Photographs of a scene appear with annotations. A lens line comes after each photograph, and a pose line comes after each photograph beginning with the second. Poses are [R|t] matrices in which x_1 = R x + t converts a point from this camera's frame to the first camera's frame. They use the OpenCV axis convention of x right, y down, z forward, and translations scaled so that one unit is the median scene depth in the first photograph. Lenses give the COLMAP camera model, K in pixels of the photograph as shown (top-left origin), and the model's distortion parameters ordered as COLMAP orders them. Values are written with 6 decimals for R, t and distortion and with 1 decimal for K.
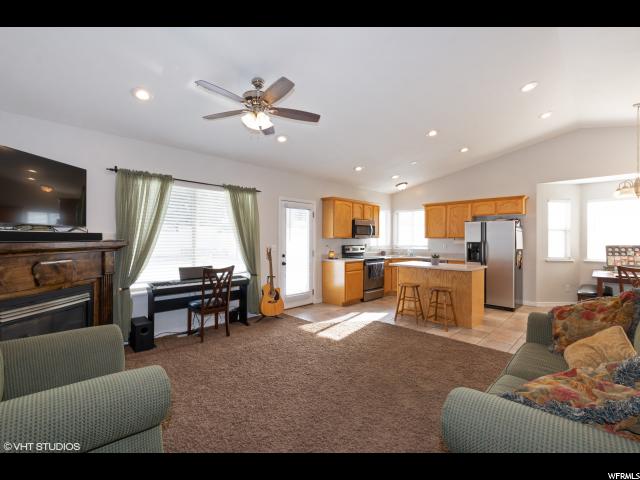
lens RADIAL K [[287.8, 0, 317.1], [0, 287.8, 237.0], [0, 0, 1]] dist [0.002340, -0.001710]
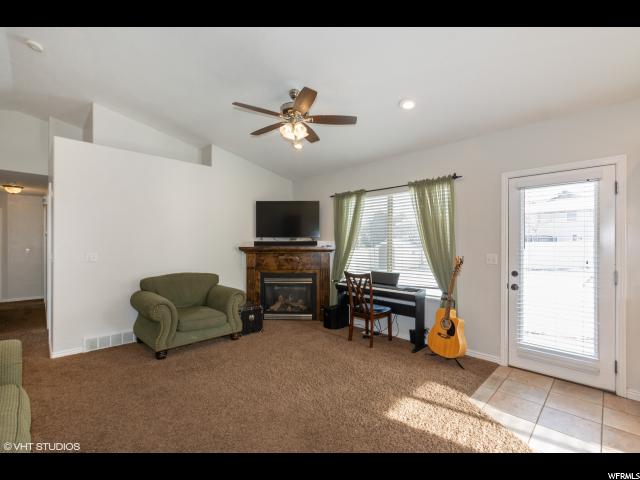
lens RADIAL K [[287.8, 0, 318.6], [0, 287.8, 243.6], [0, 0, 1]] dist [0.002340, -0.001710]
pose [[-0.014279, -0.008479, -0.999862, 0.438393], [0.005015, 0.999951, -0.008552, 0.007540], [0.999885, -0.005136, -0.014236, 0.577400]]
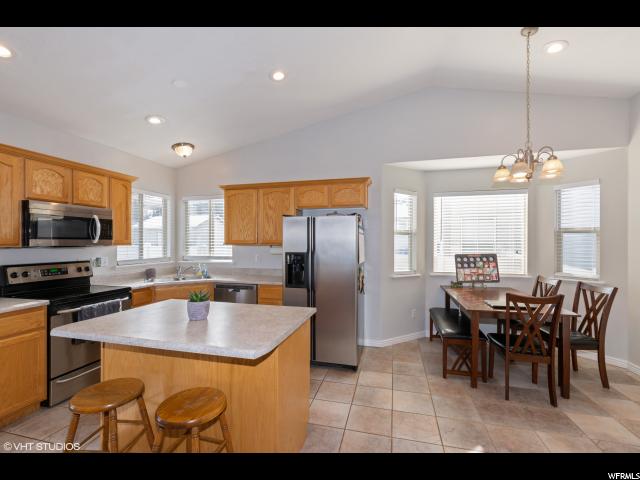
lens RADIAL K [[287.8, 0, 318.3], [0, 287.8, 242.6], [0, 0, 1]] dist [0.002340, -0.001710]
pose [[0.862904, -0.004361, 0.505348, 0.300542], [0.000262, 0.999966, 0.008182, -0.006043], [-0.505367, -0.006928, 0.862877, 0.499967]]
